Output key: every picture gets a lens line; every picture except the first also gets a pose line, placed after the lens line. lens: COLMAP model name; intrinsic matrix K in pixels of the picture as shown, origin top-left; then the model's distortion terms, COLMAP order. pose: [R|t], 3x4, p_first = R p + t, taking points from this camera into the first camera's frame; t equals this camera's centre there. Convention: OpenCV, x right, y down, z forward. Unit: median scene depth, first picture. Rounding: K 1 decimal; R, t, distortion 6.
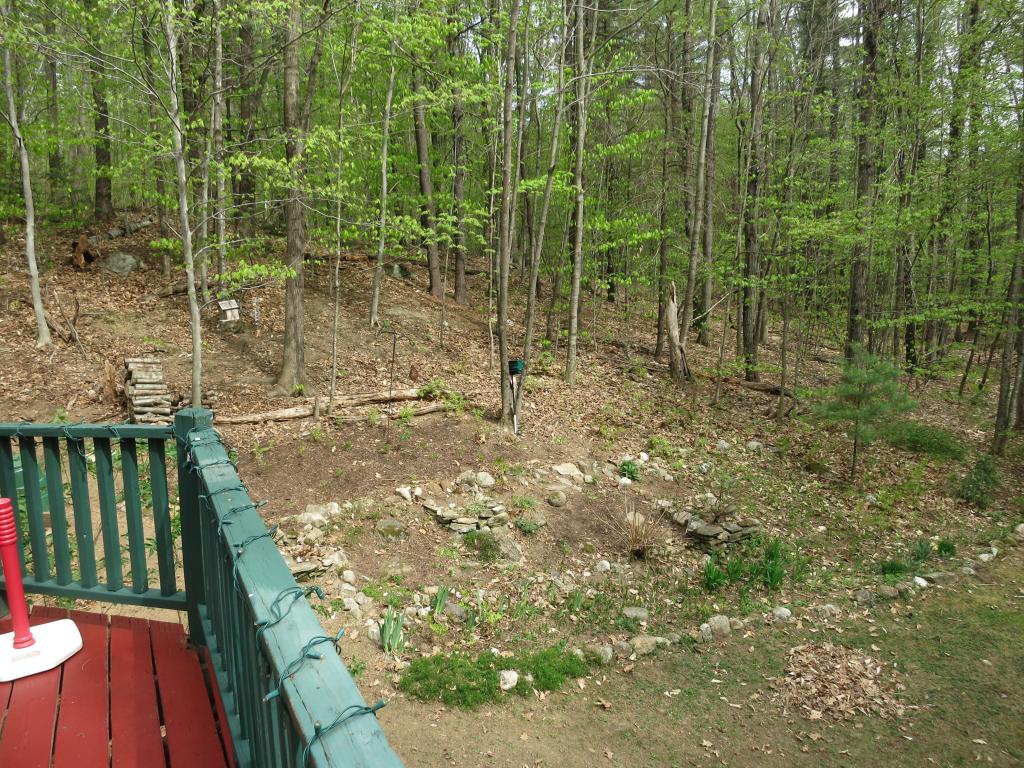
lens RADIAL K [[724.8, 0, 512.0], [0, 724.8, 384.0], [0, 0, 1]] dist [-0.056493, 0.002953]
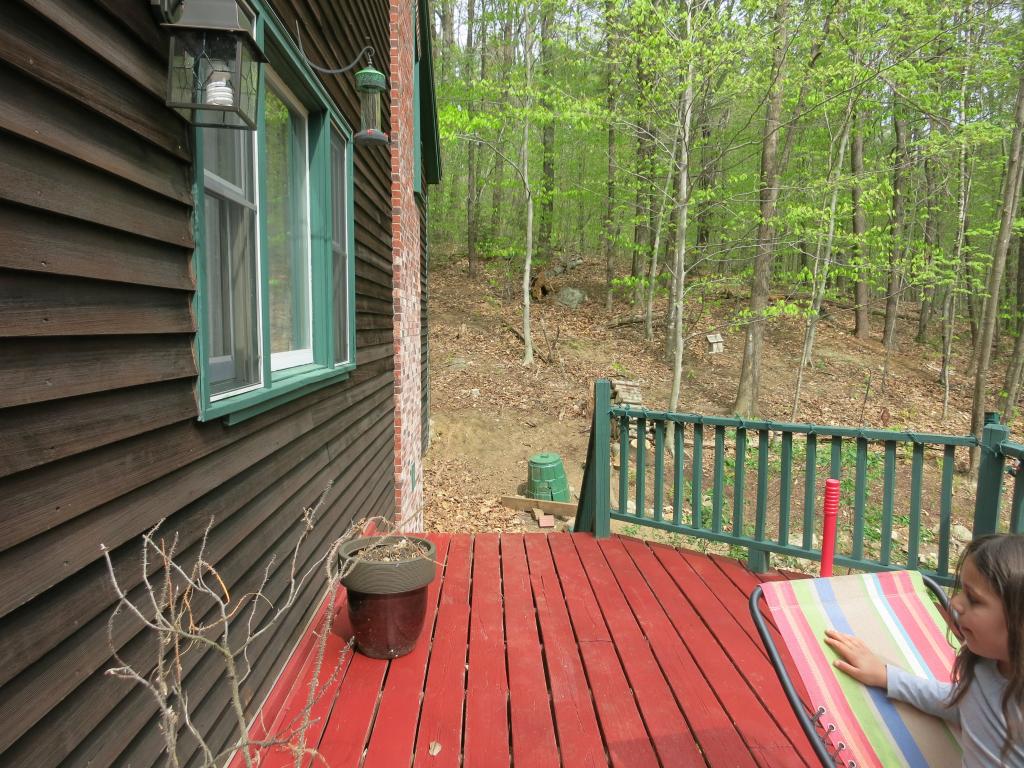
lens RADIAL K [[724.8, 0, 512.0], [0, 724.8, 384.0], [0, 0, 1]] dist [-0.056493, 0.002953]
pose [[0.892467, 0.071643, -0.445388, -0.106673], [-0.094689, 0.995064, -0.029678, 0.012683], [0.441063, 0.068660, 0.894846, -0.070848]]
